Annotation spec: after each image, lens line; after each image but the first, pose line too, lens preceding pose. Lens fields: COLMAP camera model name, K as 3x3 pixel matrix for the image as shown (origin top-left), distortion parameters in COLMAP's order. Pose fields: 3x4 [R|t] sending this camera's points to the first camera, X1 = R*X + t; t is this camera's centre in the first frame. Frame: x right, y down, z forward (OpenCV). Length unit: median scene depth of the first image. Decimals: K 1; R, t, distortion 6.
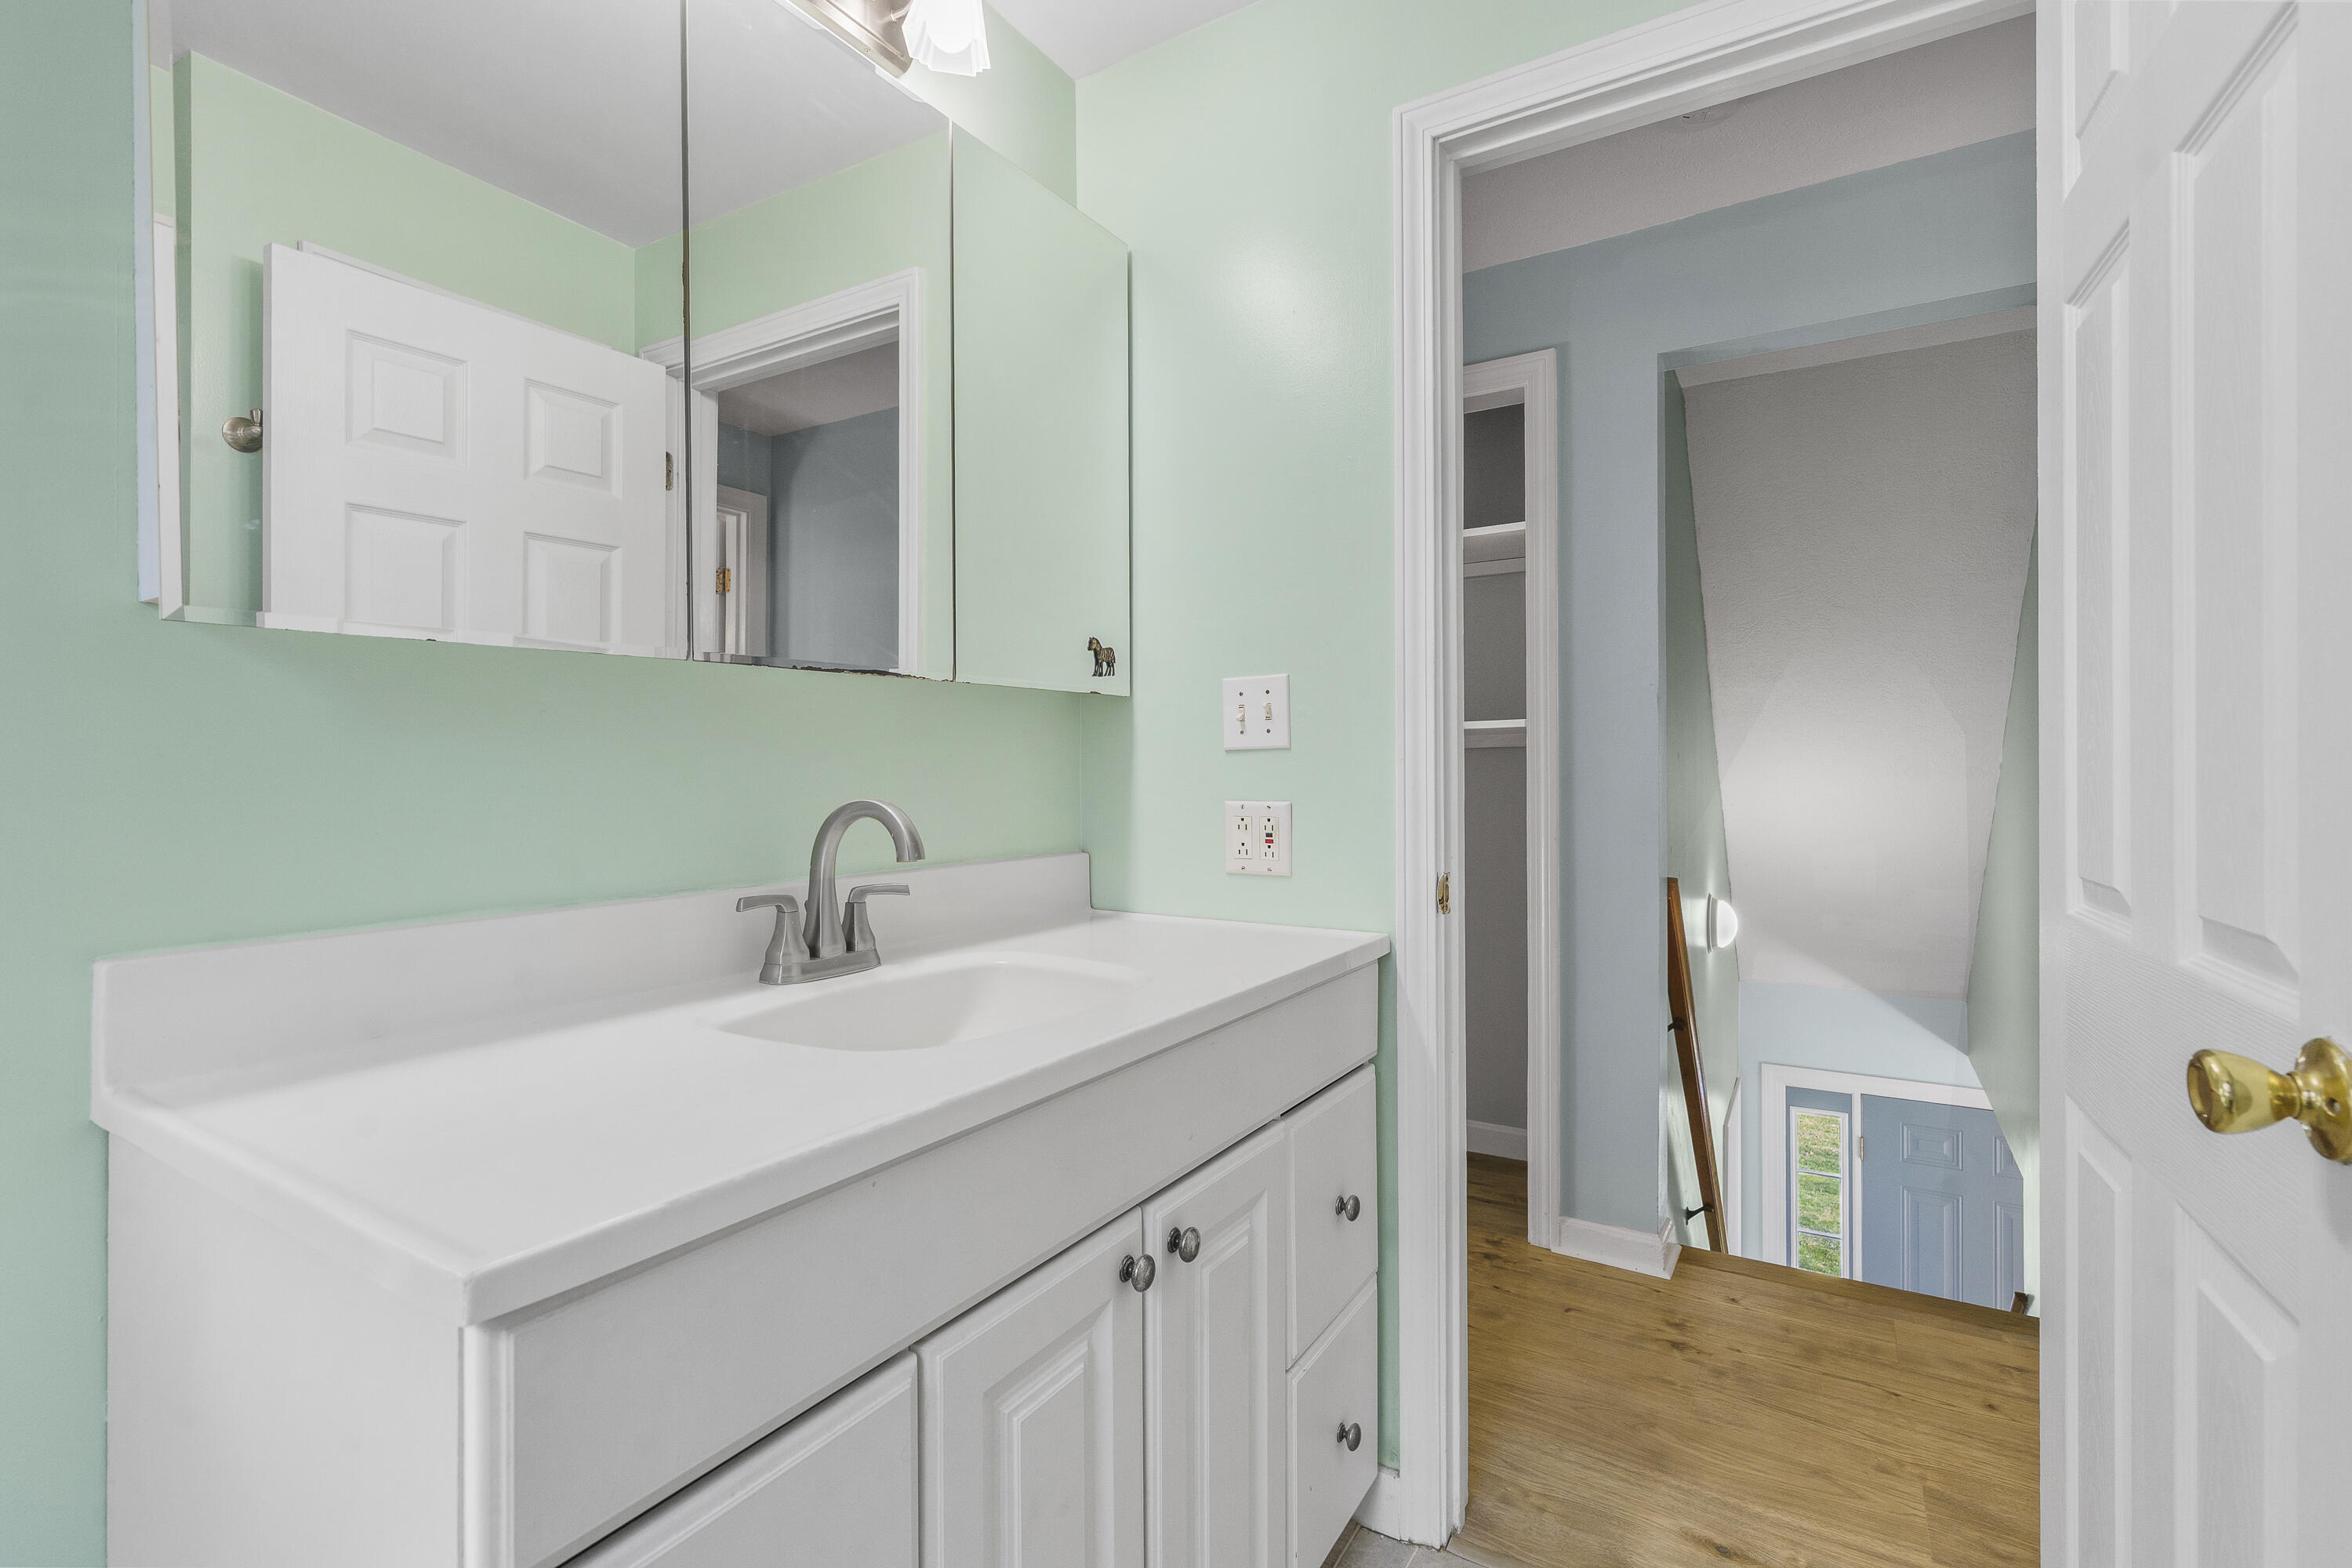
lens RADIAL K [[1075.9, 0, 1175.4], [0, 1075.9, 778.2], [0, 0, 1]] dist [-0.004649, 0.001572]
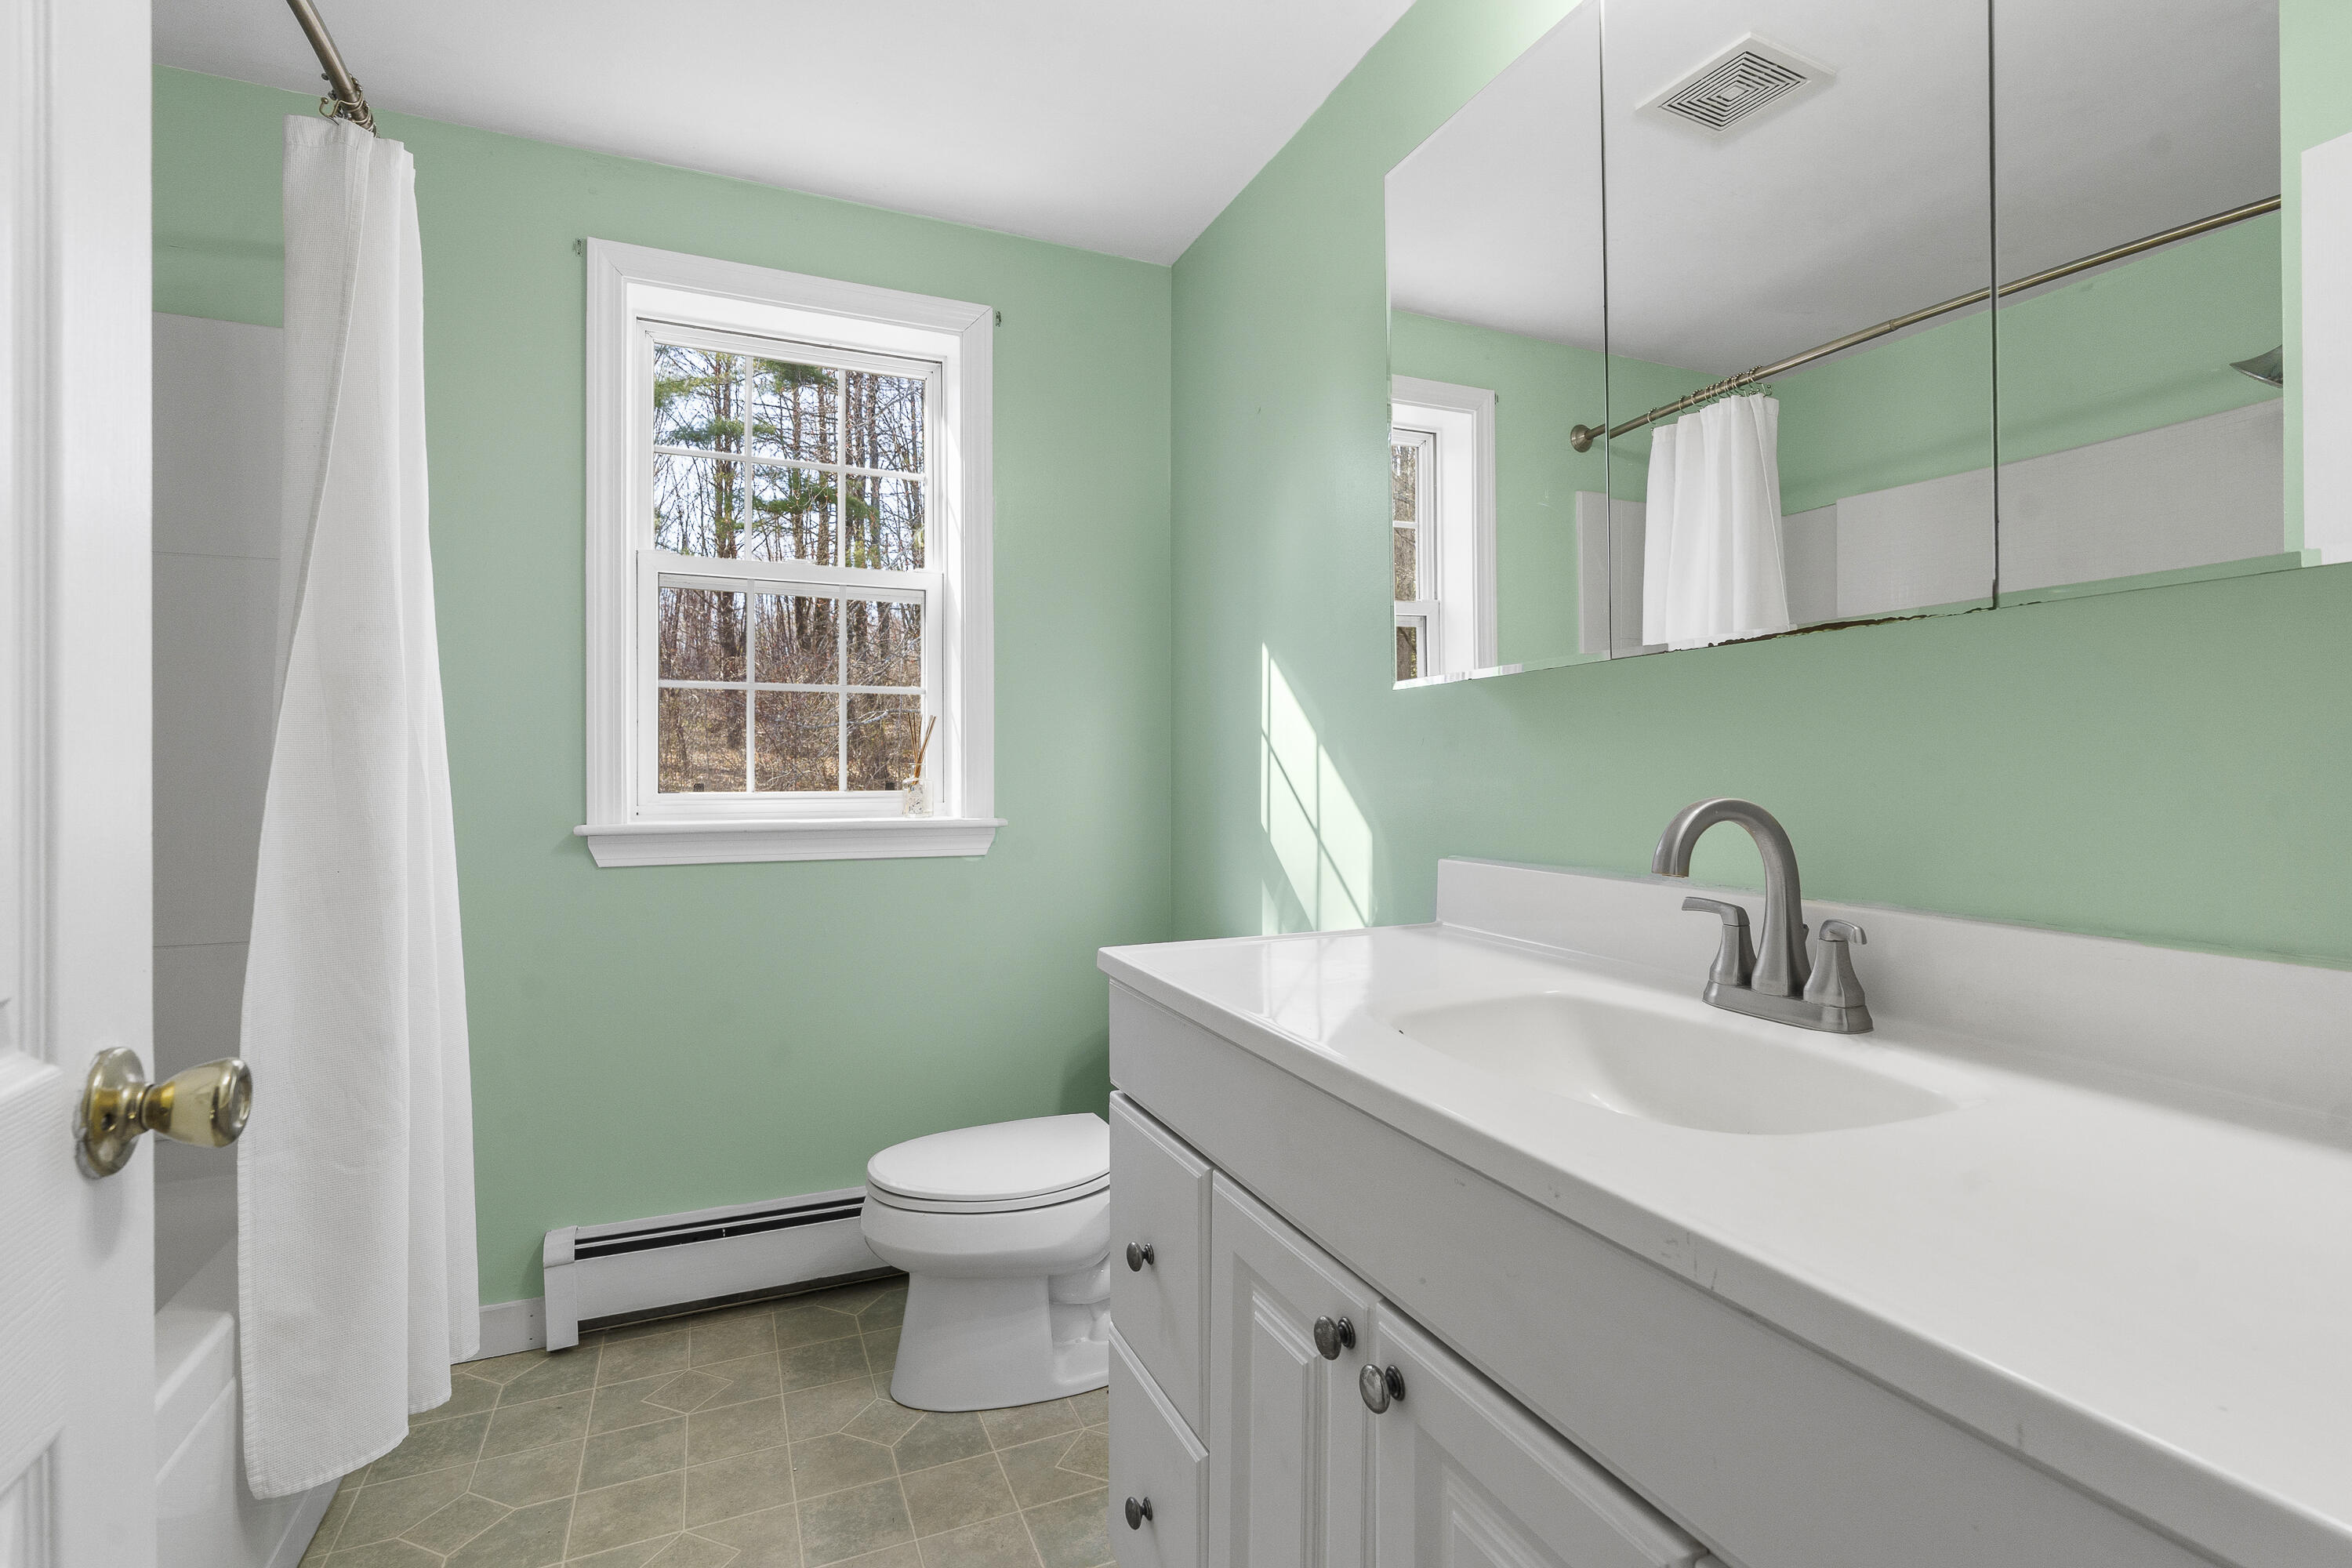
lens RADIAL K [[1075.9, 0, 1175.4], [0, 1075.9, 778.2], [0, 0, 1]] dist [-0.004649, 0.001572]
pose [[-0.574501, 0.005431, -0.818486, 0.606425], [0.001499, 0.999983, 0.005583, -0.000088], [0.818502, 0.001980, -0.574500, 1.123118]]
